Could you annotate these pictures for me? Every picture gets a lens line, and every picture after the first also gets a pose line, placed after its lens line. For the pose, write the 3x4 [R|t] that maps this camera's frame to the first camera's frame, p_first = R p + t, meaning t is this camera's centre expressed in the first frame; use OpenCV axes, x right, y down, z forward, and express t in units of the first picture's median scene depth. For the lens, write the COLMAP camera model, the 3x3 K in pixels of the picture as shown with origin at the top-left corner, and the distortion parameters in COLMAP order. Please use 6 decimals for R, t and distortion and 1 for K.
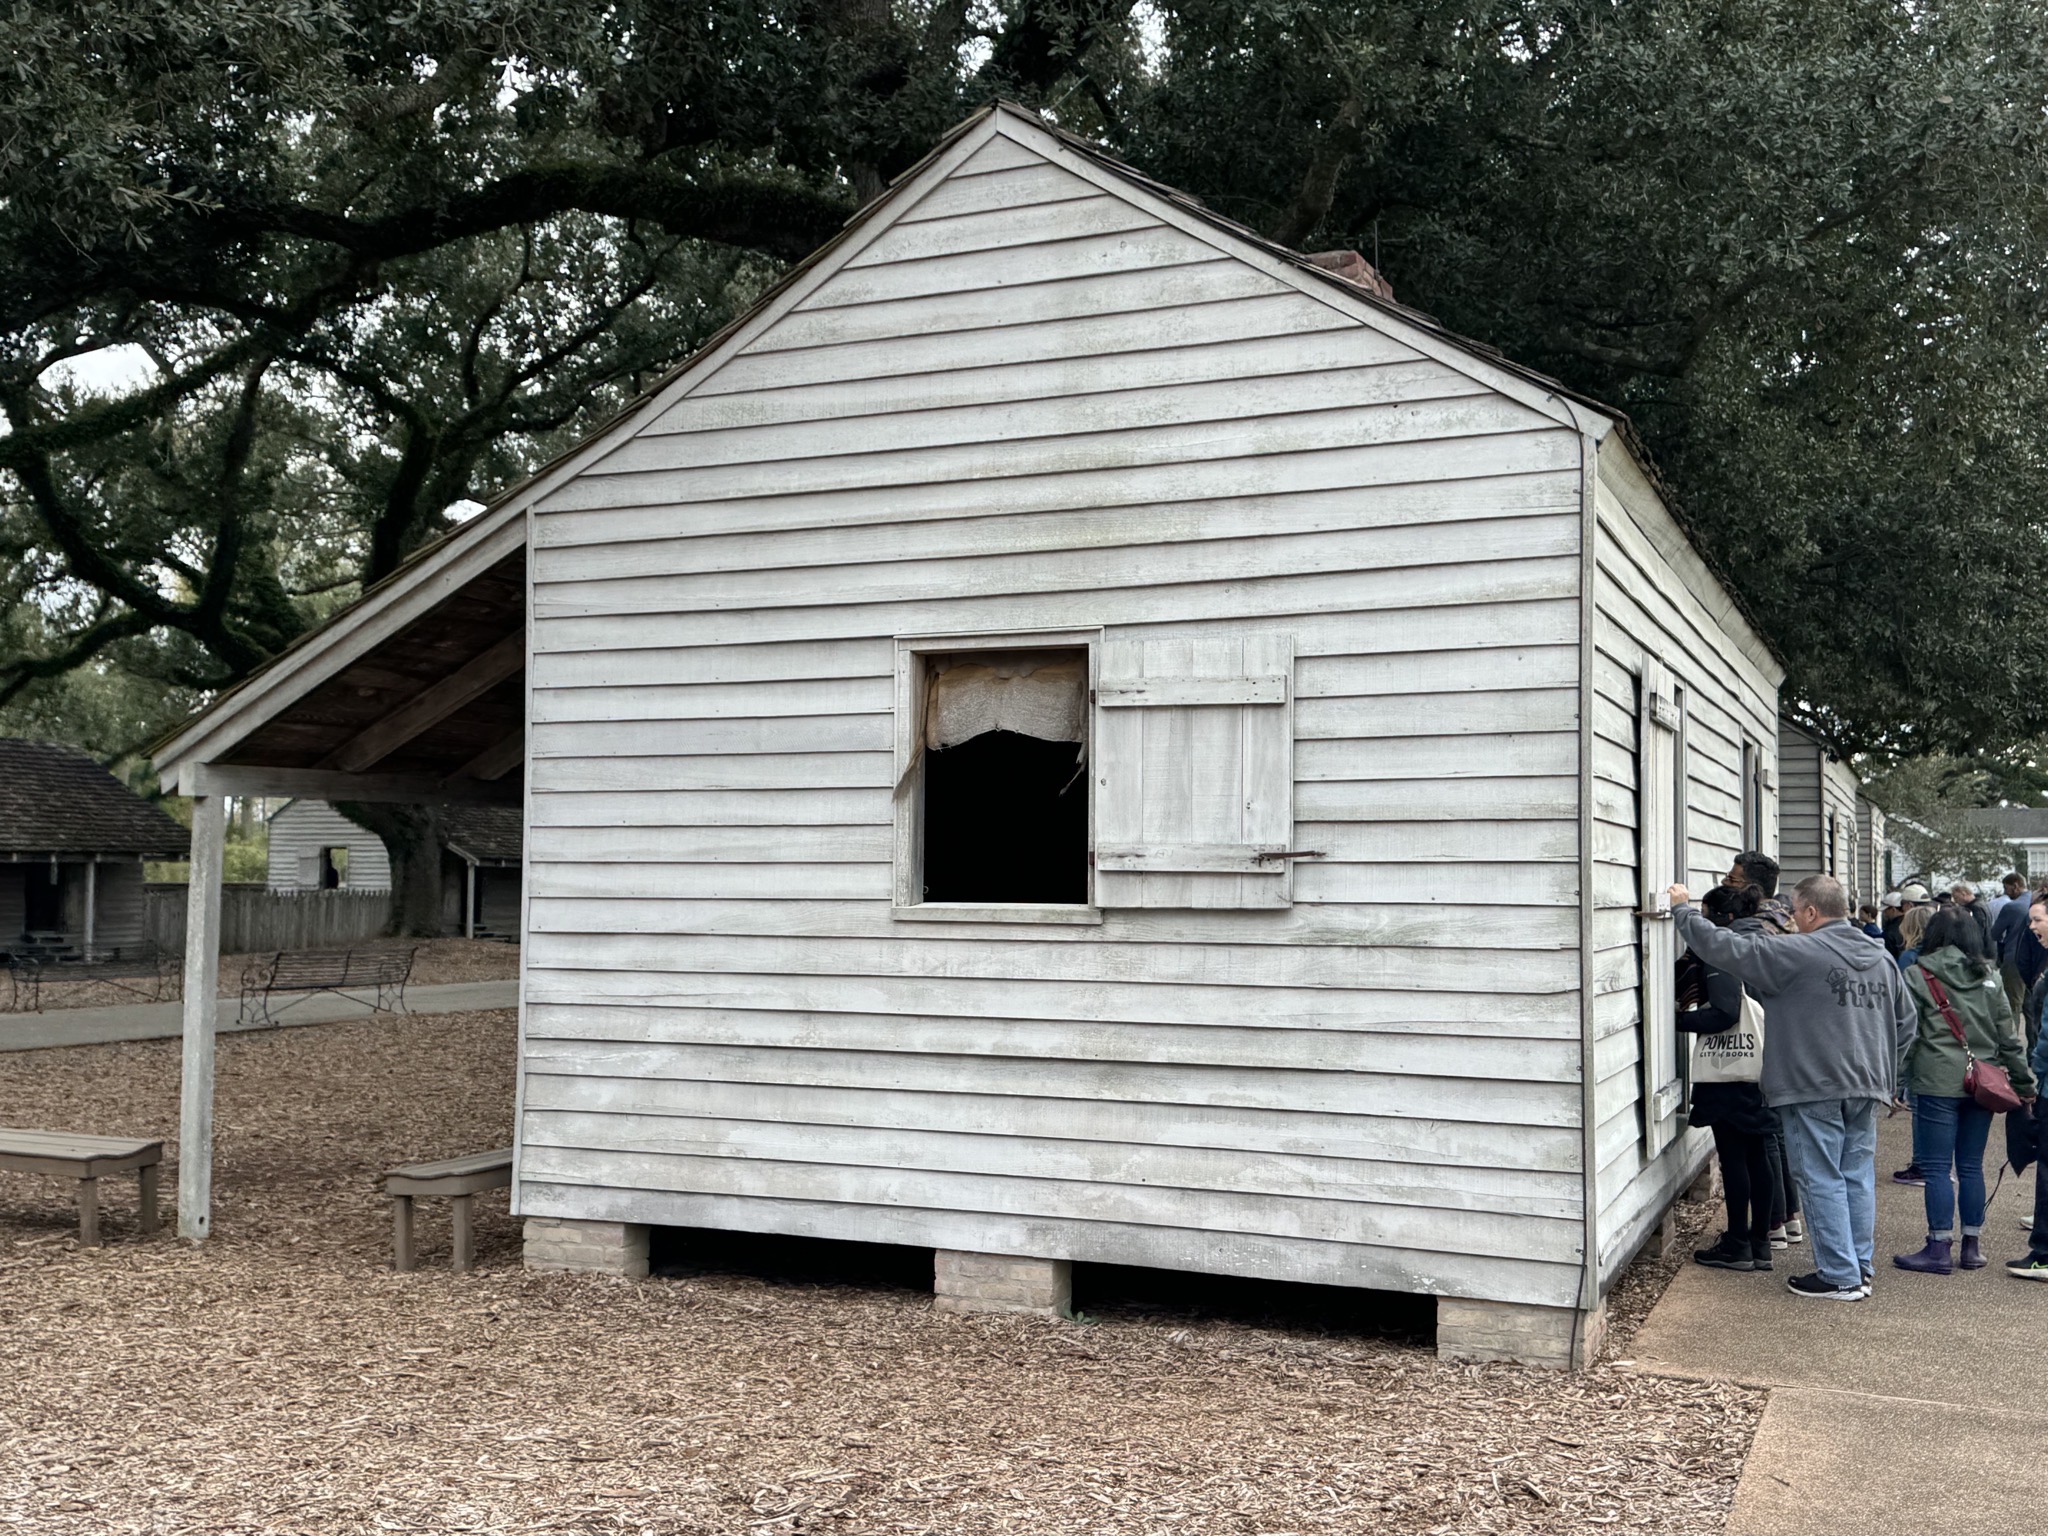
lens RADIAL K [[1967.8, 0, 1020.8], [0, 1967.8, 810.3], [0, 0, 1]] dist [0.101859, -0.184739]
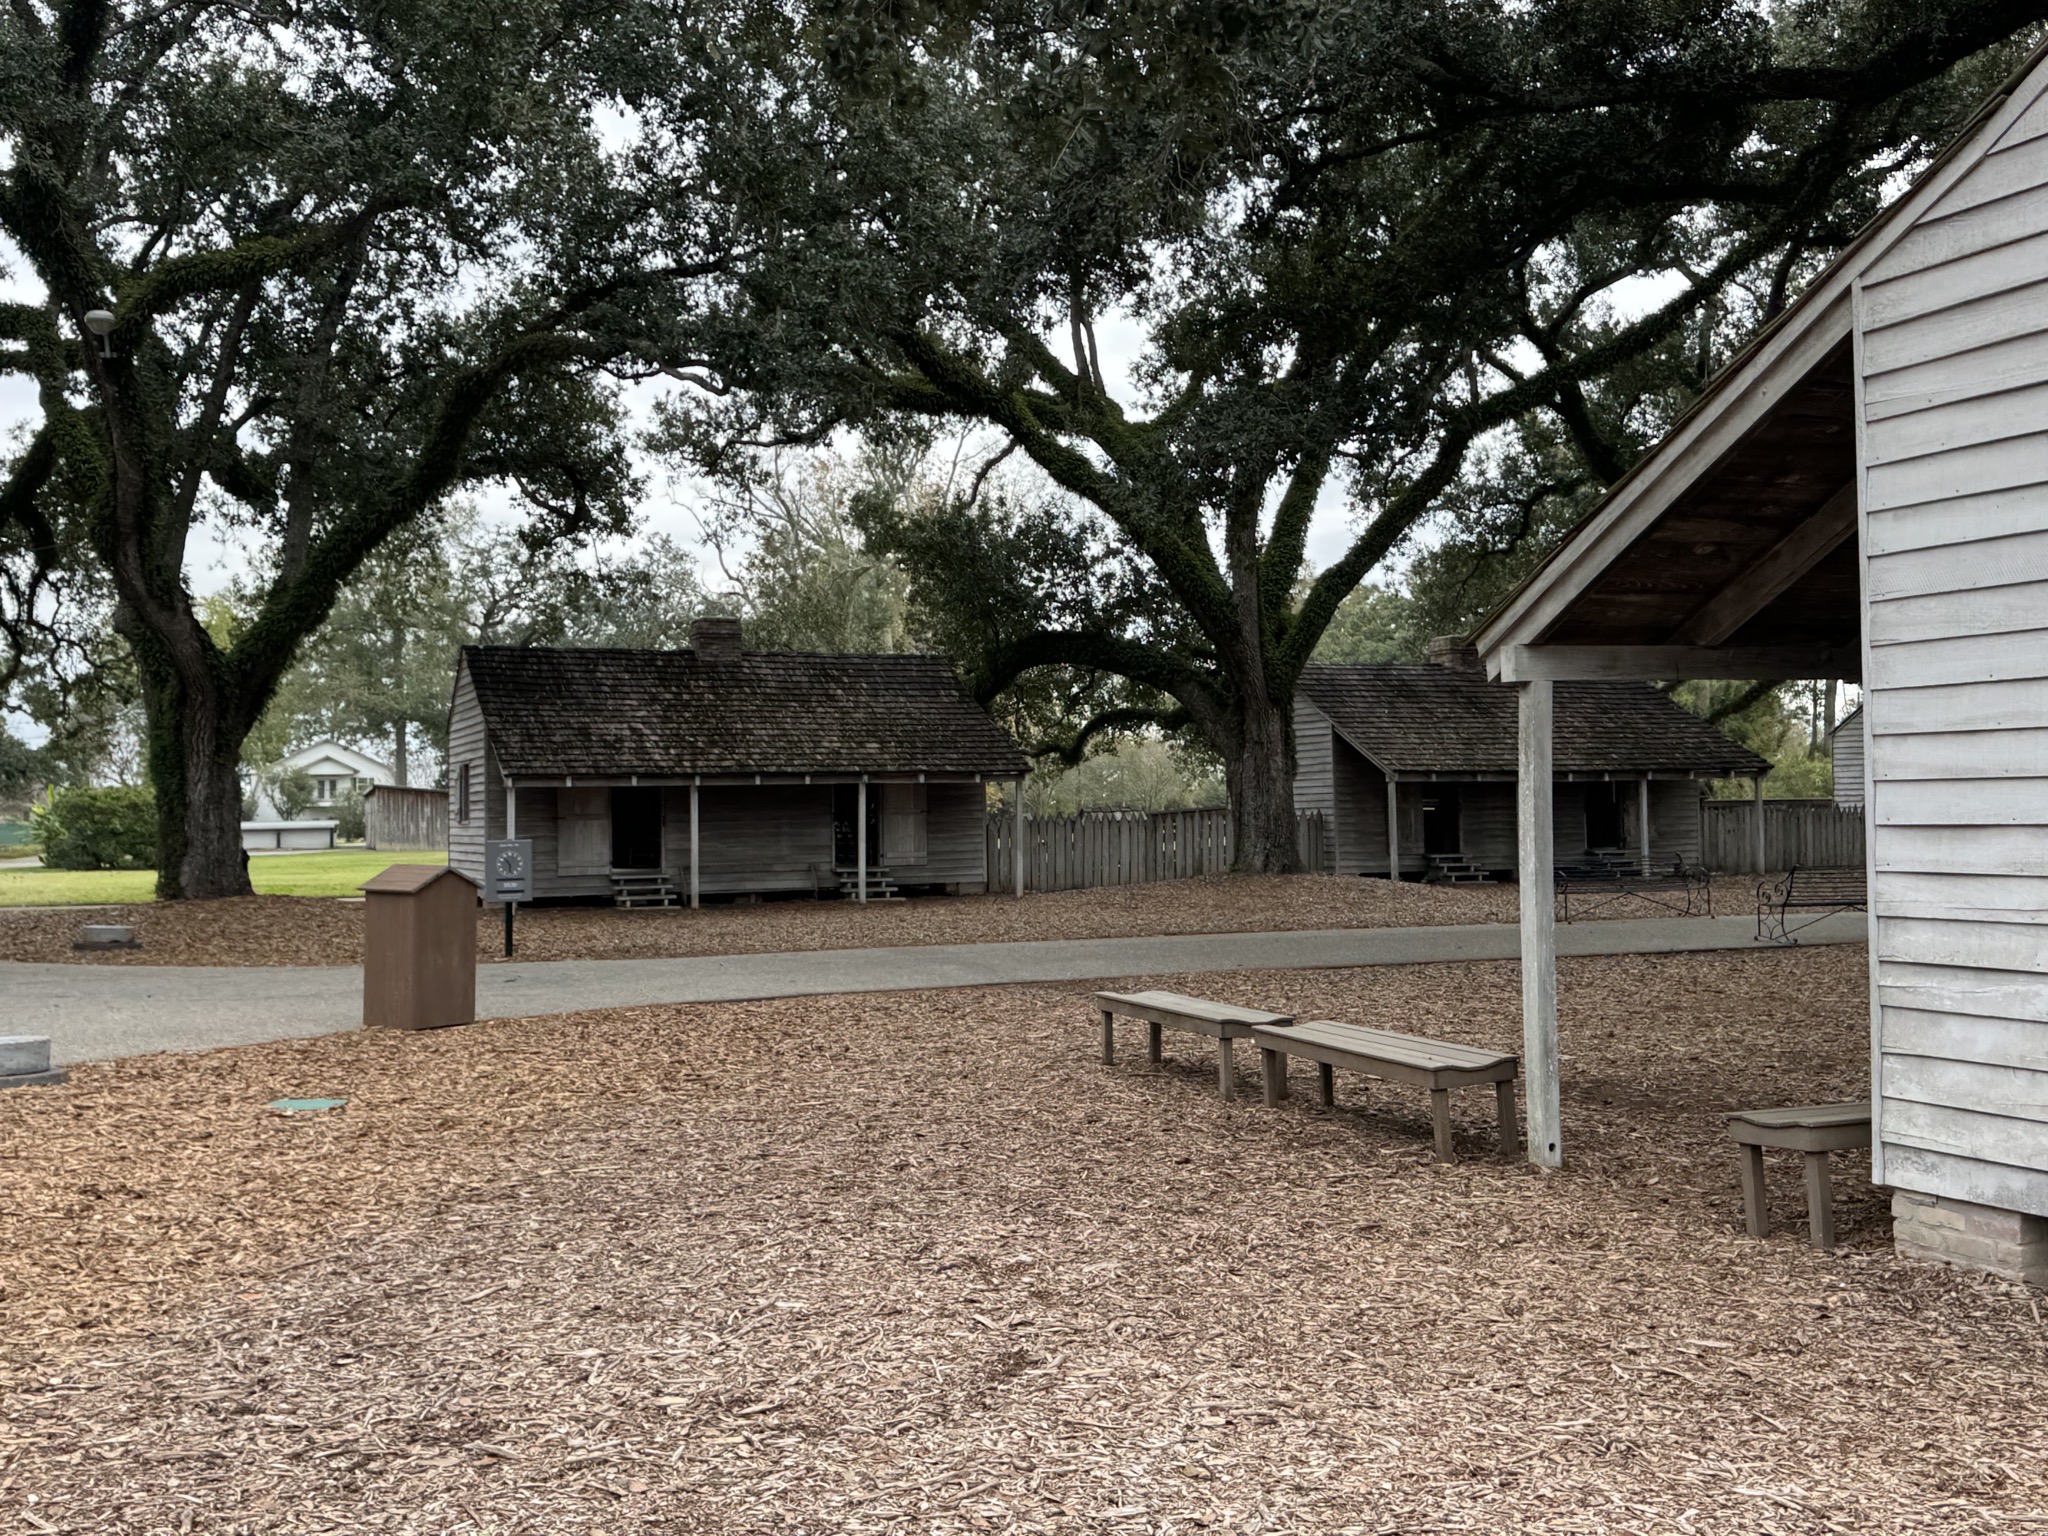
lens RADIAL K [[1975.9, 0, 1048.6], [0, 1975.9, 767.5], [0, 0, 1]] dist [0.134534, -0.252473]
pose [[0.733190, -0.032087, -0.679266, 0.050383], [0.045151, 0.998979, 0.001546, 0.022646], [0.678523, -0.031803, 0.733890, 0.197633]]
